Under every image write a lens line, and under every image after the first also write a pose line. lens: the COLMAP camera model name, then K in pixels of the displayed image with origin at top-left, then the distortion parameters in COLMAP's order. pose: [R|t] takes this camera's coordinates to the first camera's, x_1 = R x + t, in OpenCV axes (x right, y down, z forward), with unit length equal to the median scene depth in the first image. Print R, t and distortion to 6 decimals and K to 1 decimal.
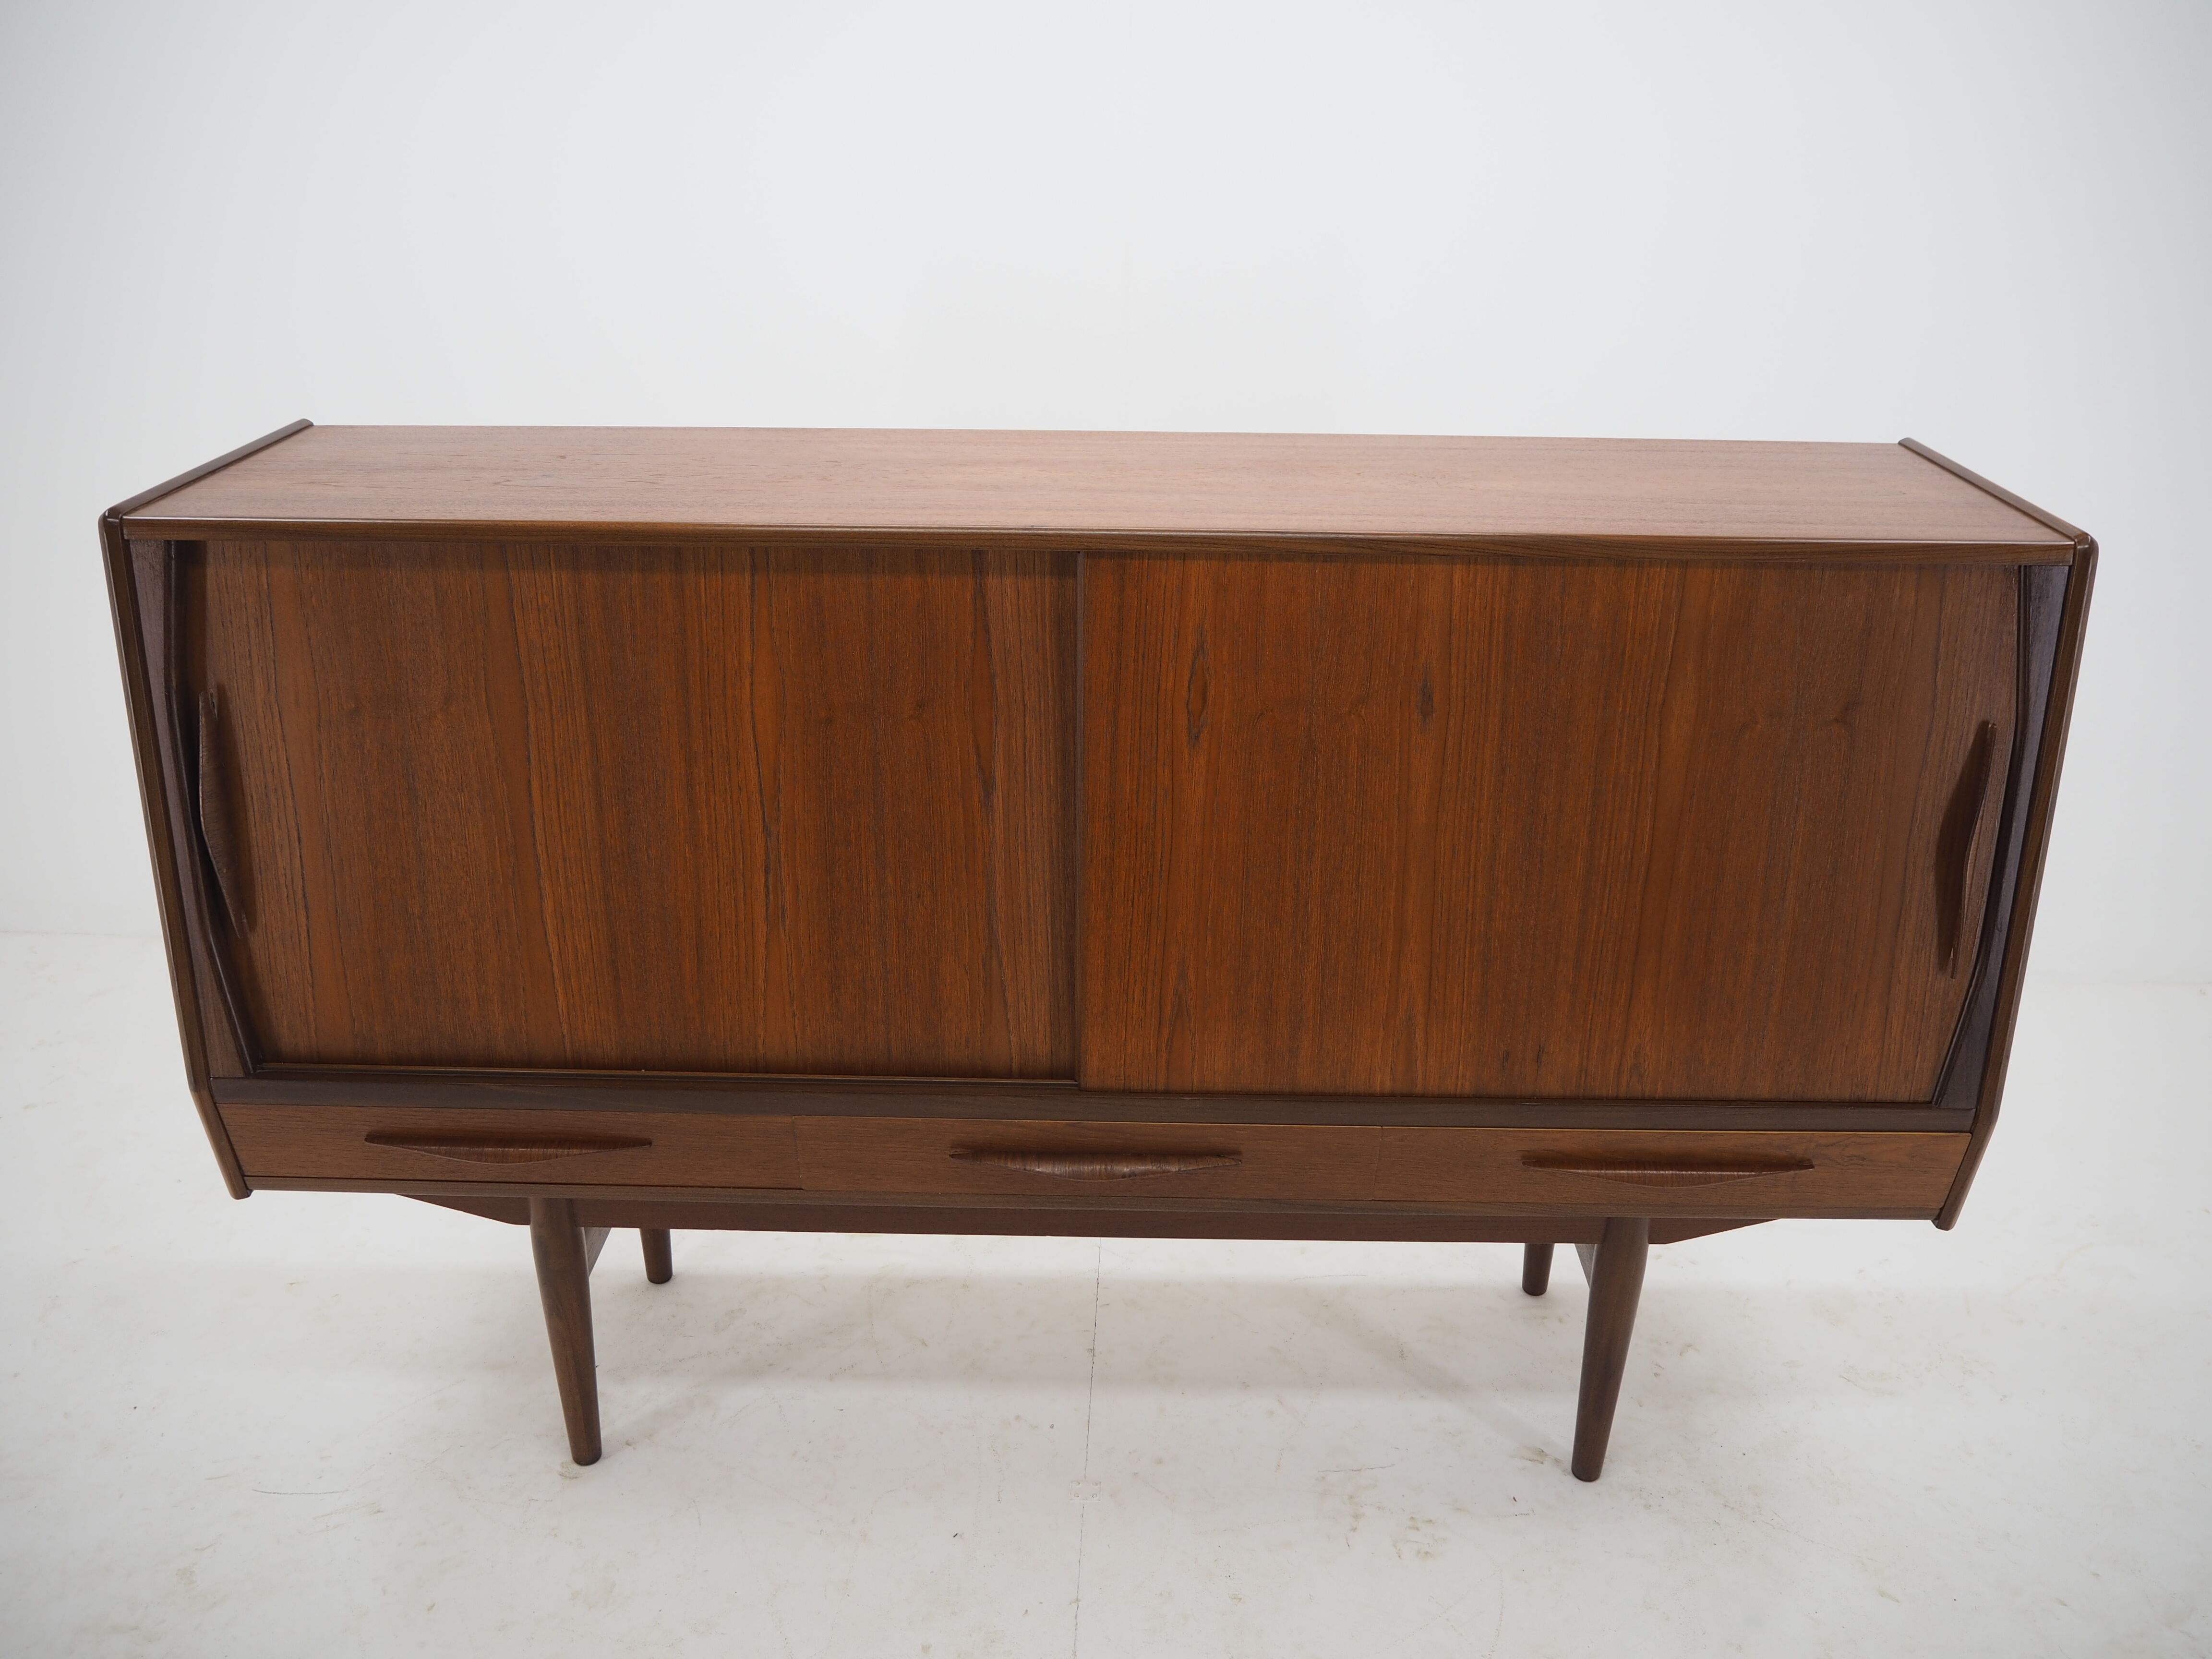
lens RADIAL K [[1865.3, 0, 1111.2], [0, 1865.3, 836.5], [0, 0, 1]] dist [-0.049316, 0.021403]
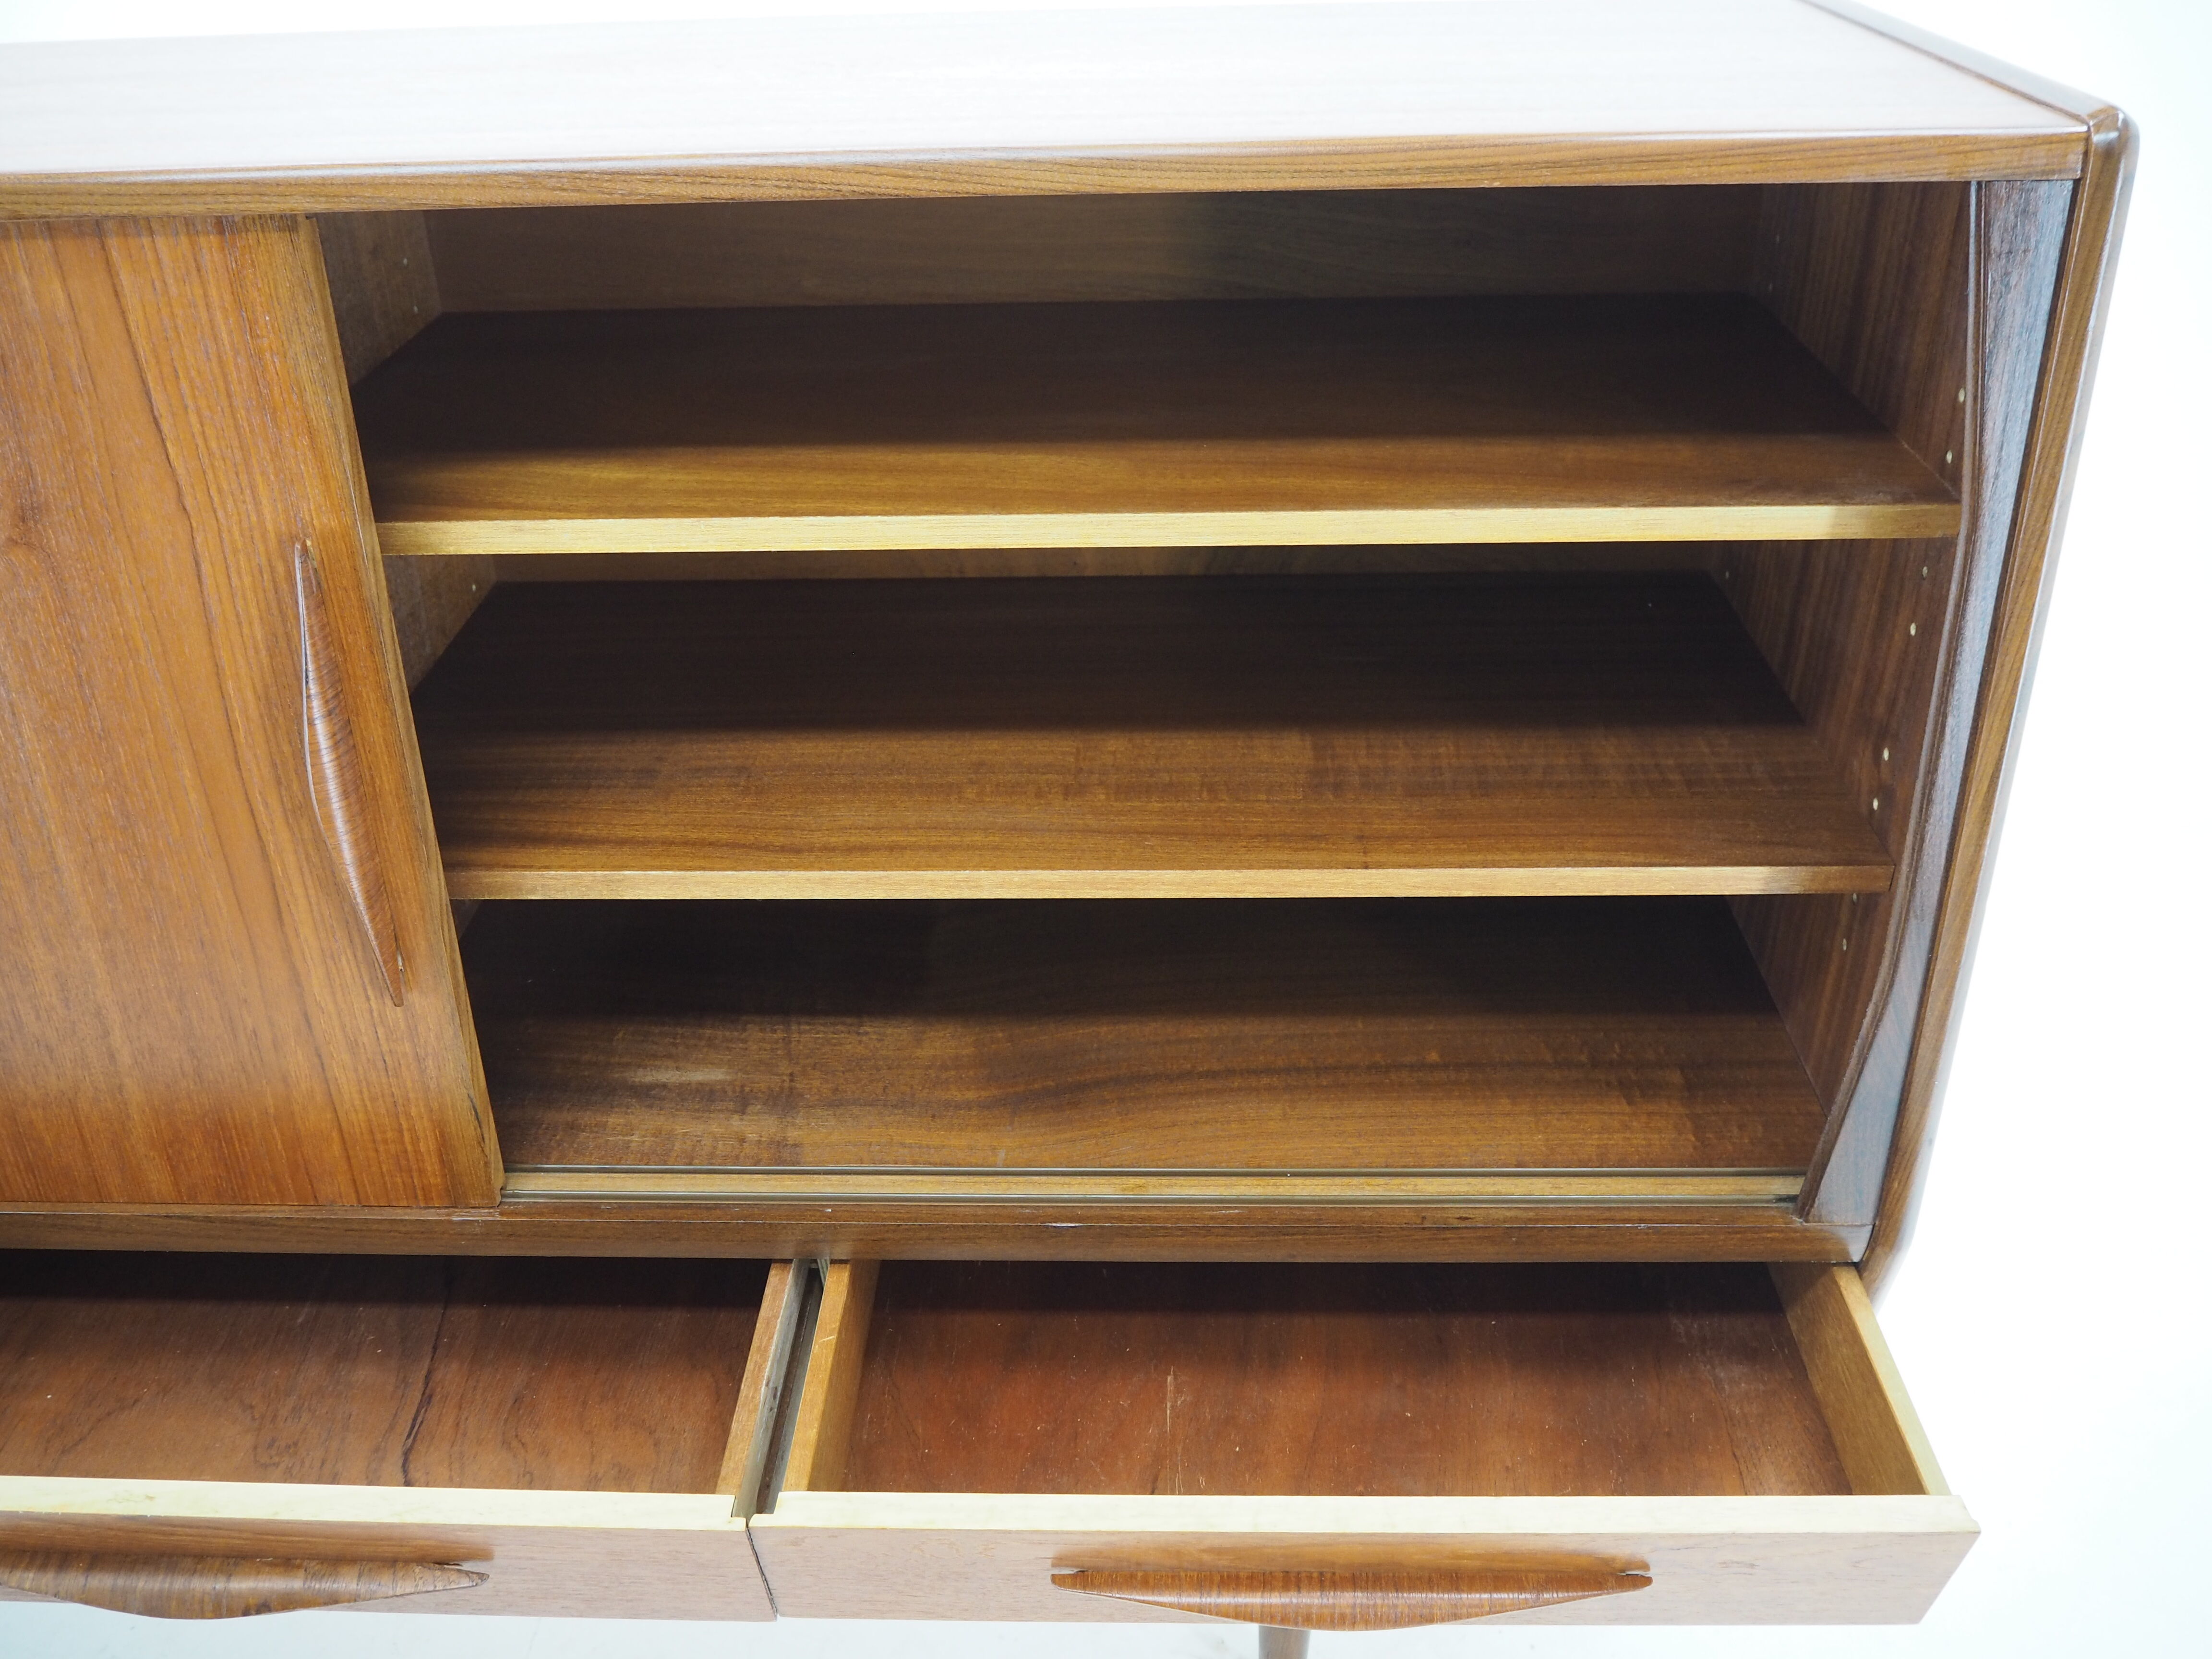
lens RADIAL K [[1865.3, 0, 1104.3], [0, 1865.3, 825.5], [0, 0, 1]] dist [-0.049316, 0.021403]
pose [[0.999389, -0.016985, -0.030534, 0.675412], [0.020525, 0.992606, 0.119632, -0.037242], [0.028277, -0.120186, 0.992349, 0.465040]]
